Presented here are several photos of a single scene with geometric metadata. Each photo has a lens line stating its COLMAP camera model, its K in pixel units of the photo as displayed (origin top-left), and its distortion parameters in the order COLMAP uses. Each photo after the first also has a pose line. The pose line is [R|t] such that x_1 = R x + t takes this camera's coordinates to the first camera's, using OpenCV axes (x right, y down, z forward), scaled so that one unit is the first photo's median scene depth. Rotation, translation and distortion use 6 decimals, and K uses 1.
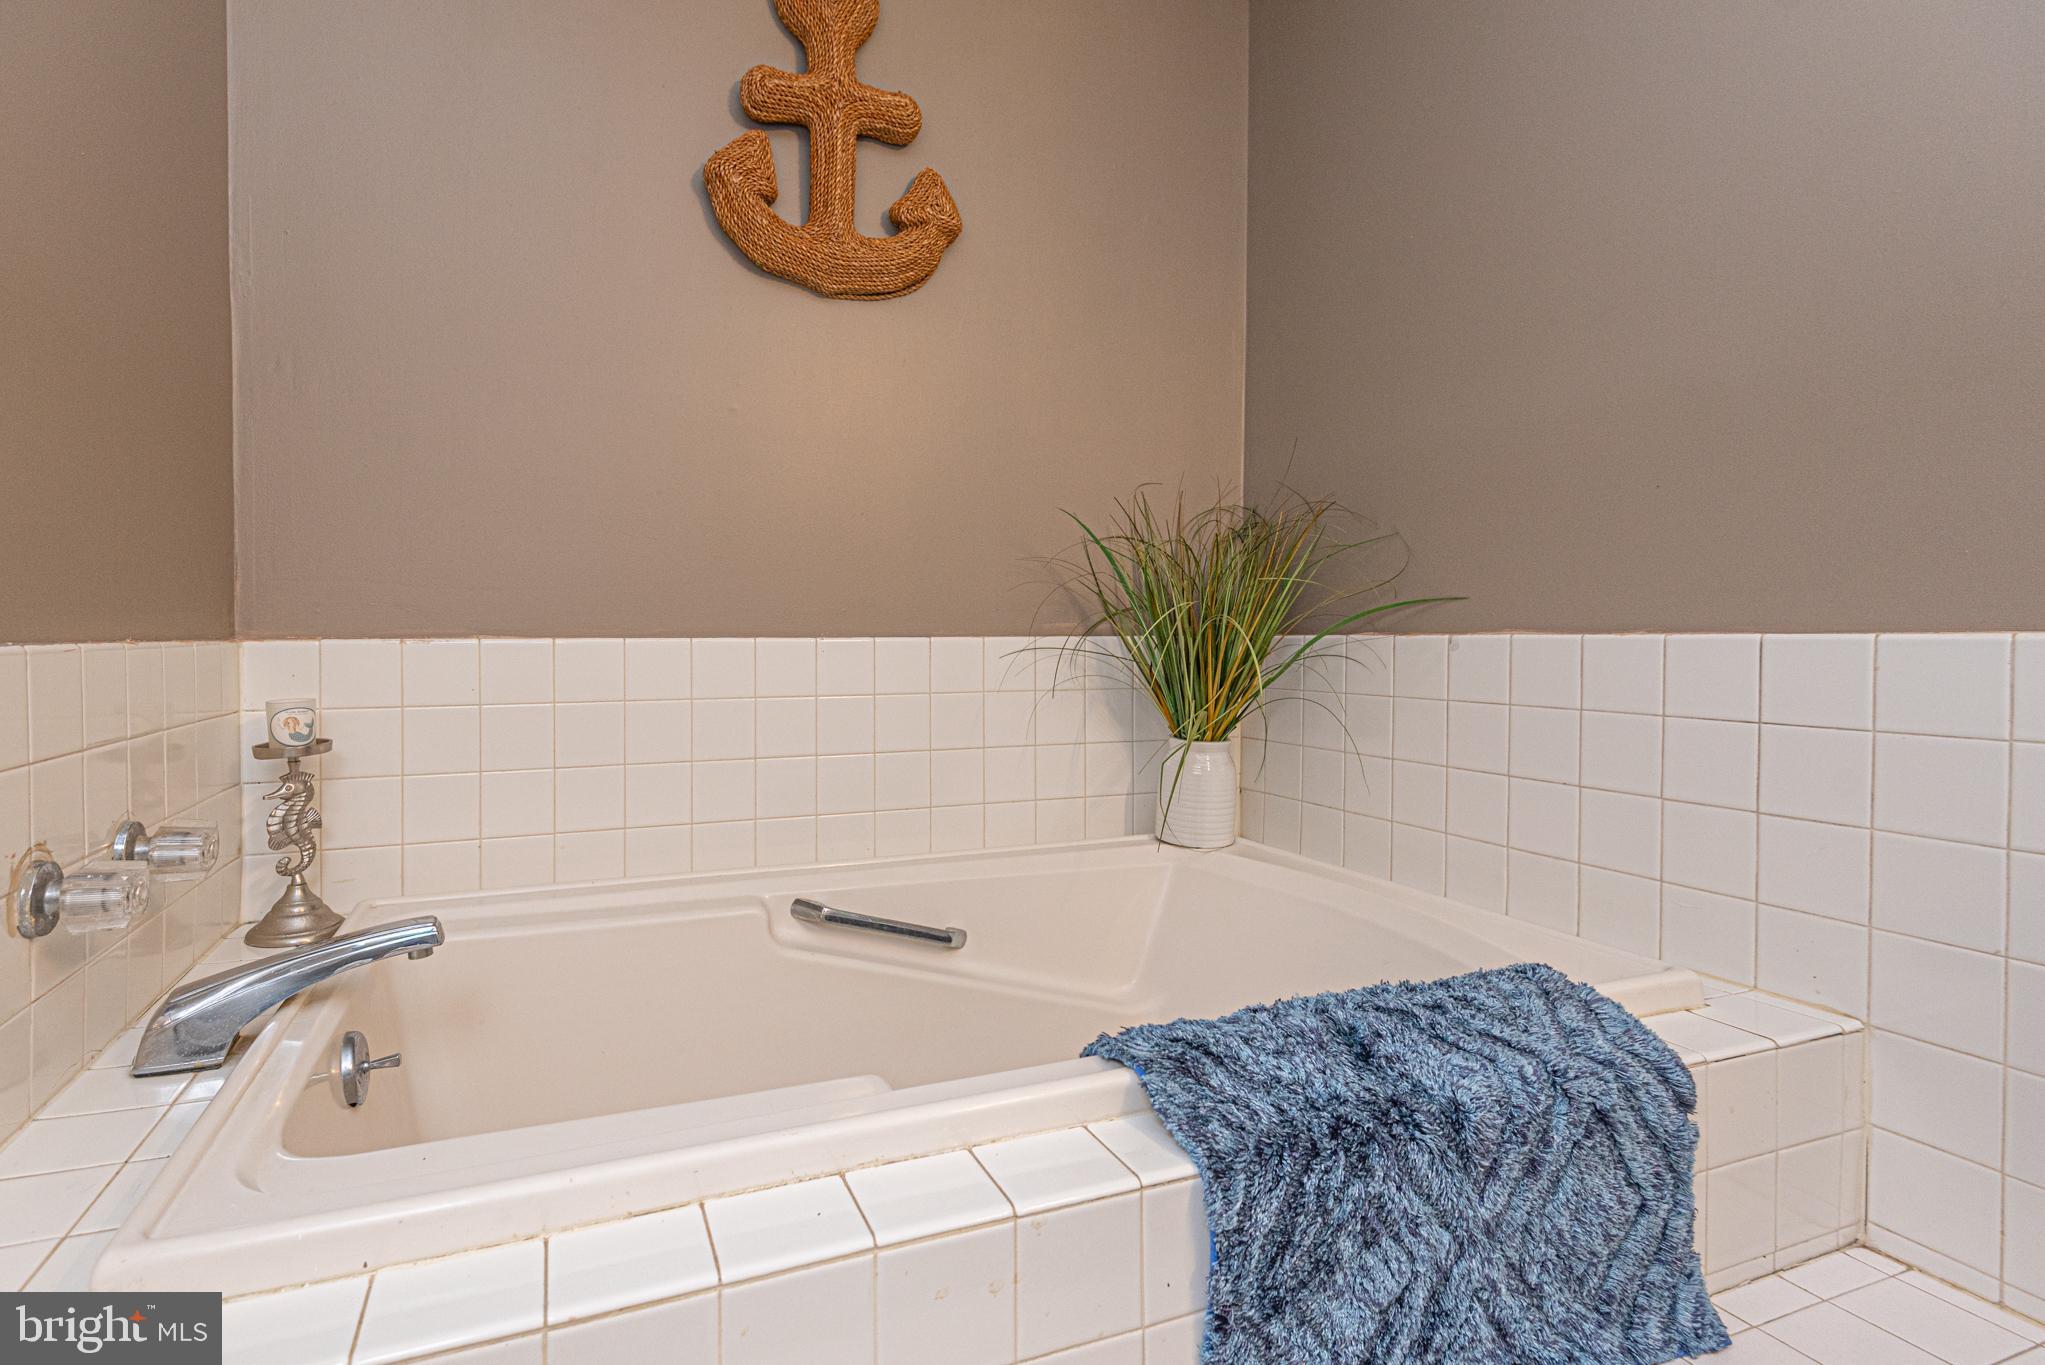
lens RADIAL K [[1044.8, 0, 999.5], [0, 1044.8, 646.9], [0, 0, 1]] dist [0.004324, -0.002496]
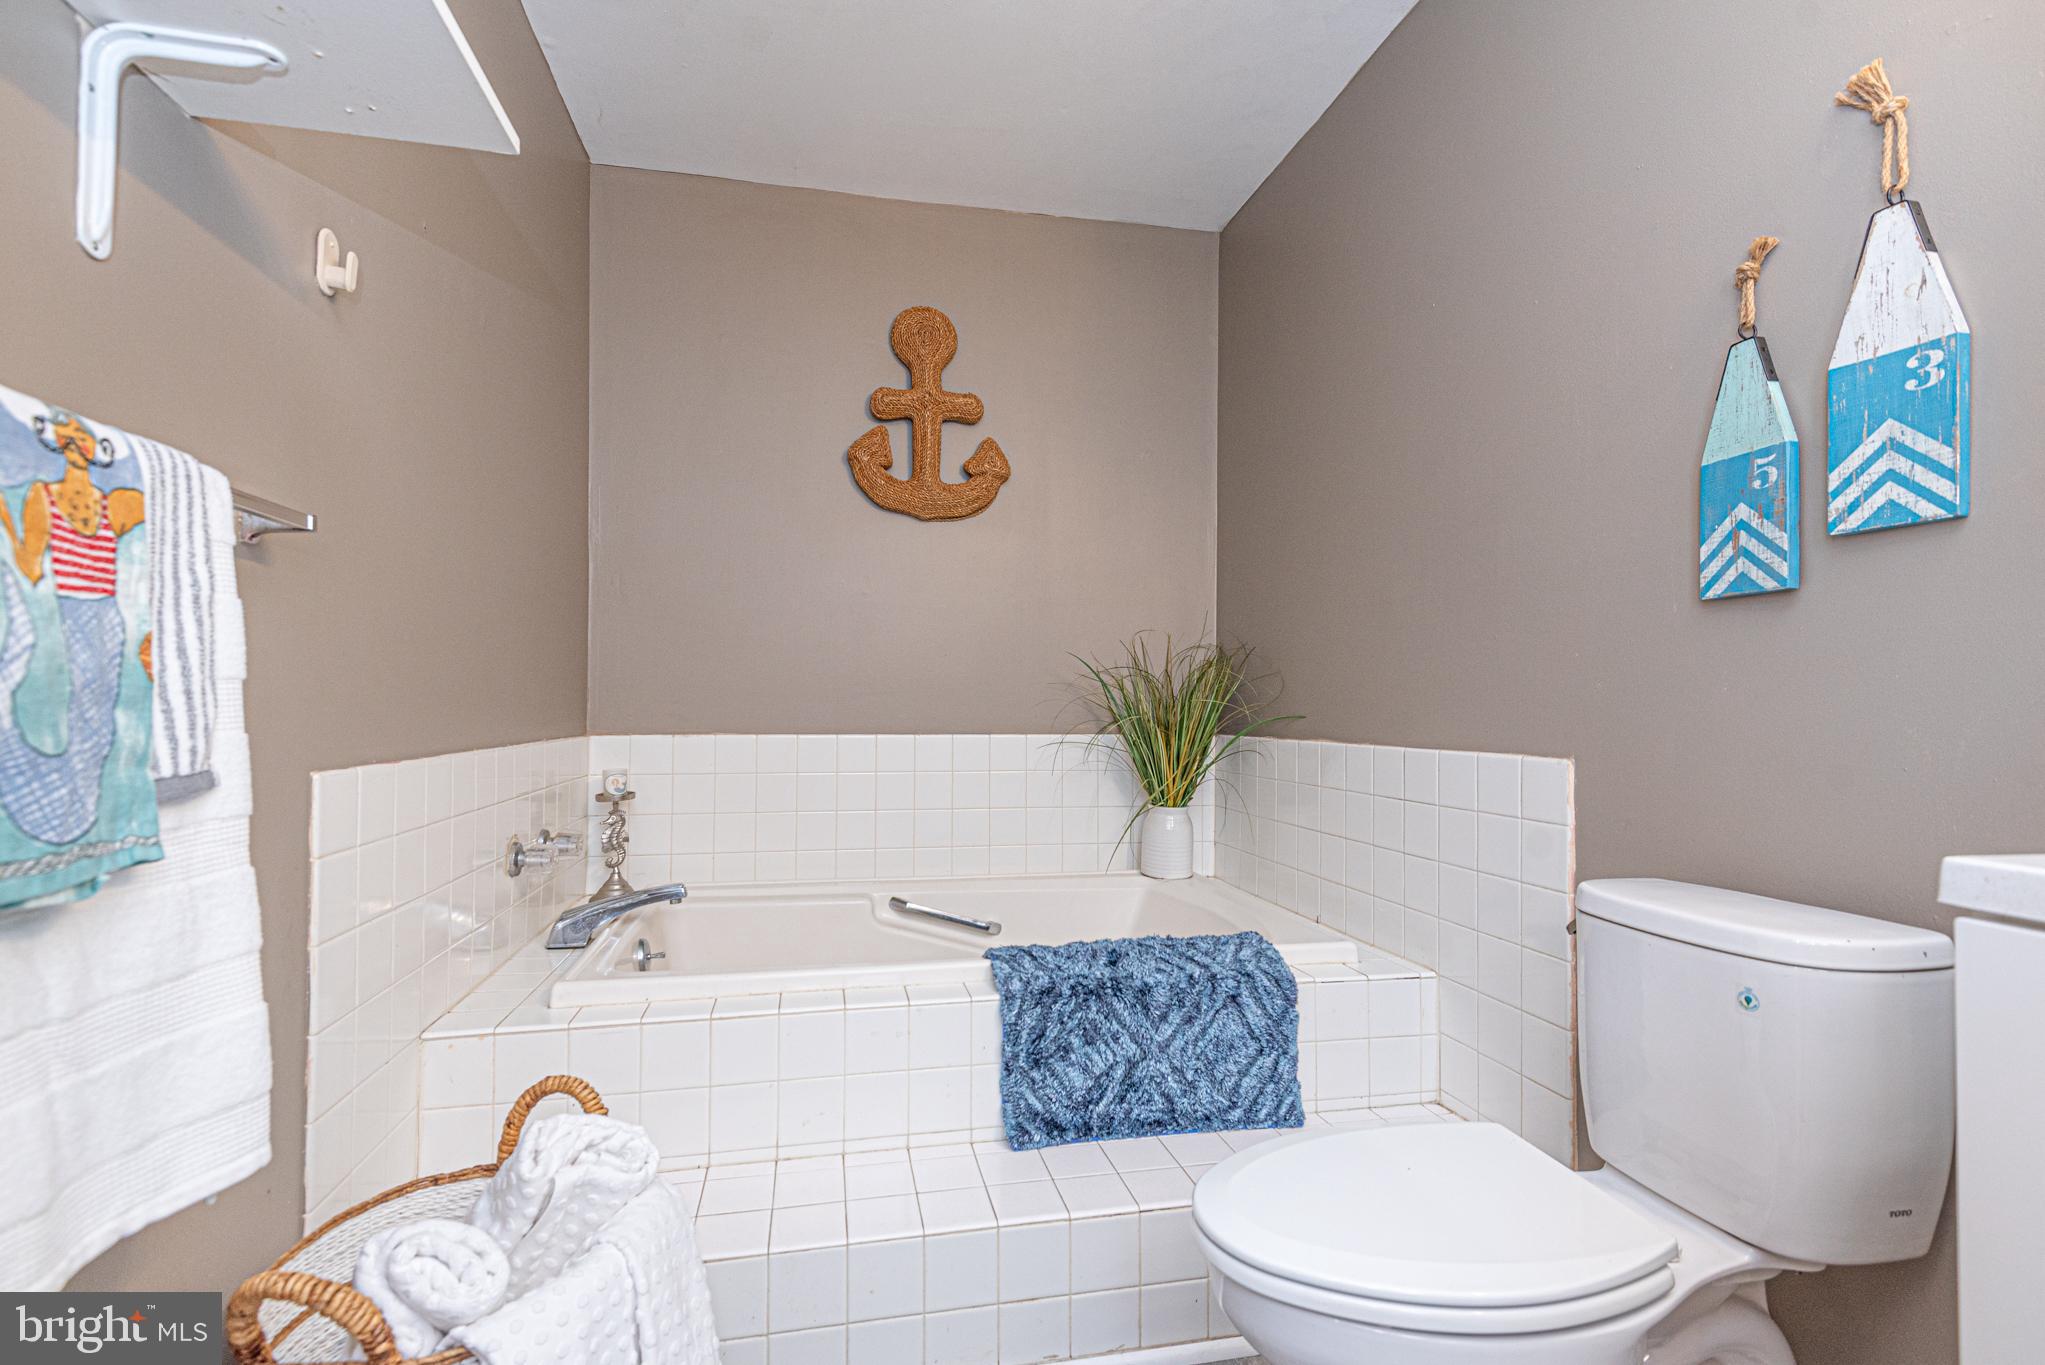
lens RADIAL K [[944.3, 0, 1020.0], [0, 944.3, 693.5], [0, 0, 1]] dist [0.013390, -0.001882]
pose [[0.984535, 0.003316, -0.175159, 0.346786], [-0.009182, 0.999423, -0.032691, -0.039407], [0.174949, 0.033794, 0.983997, -0.572943]]
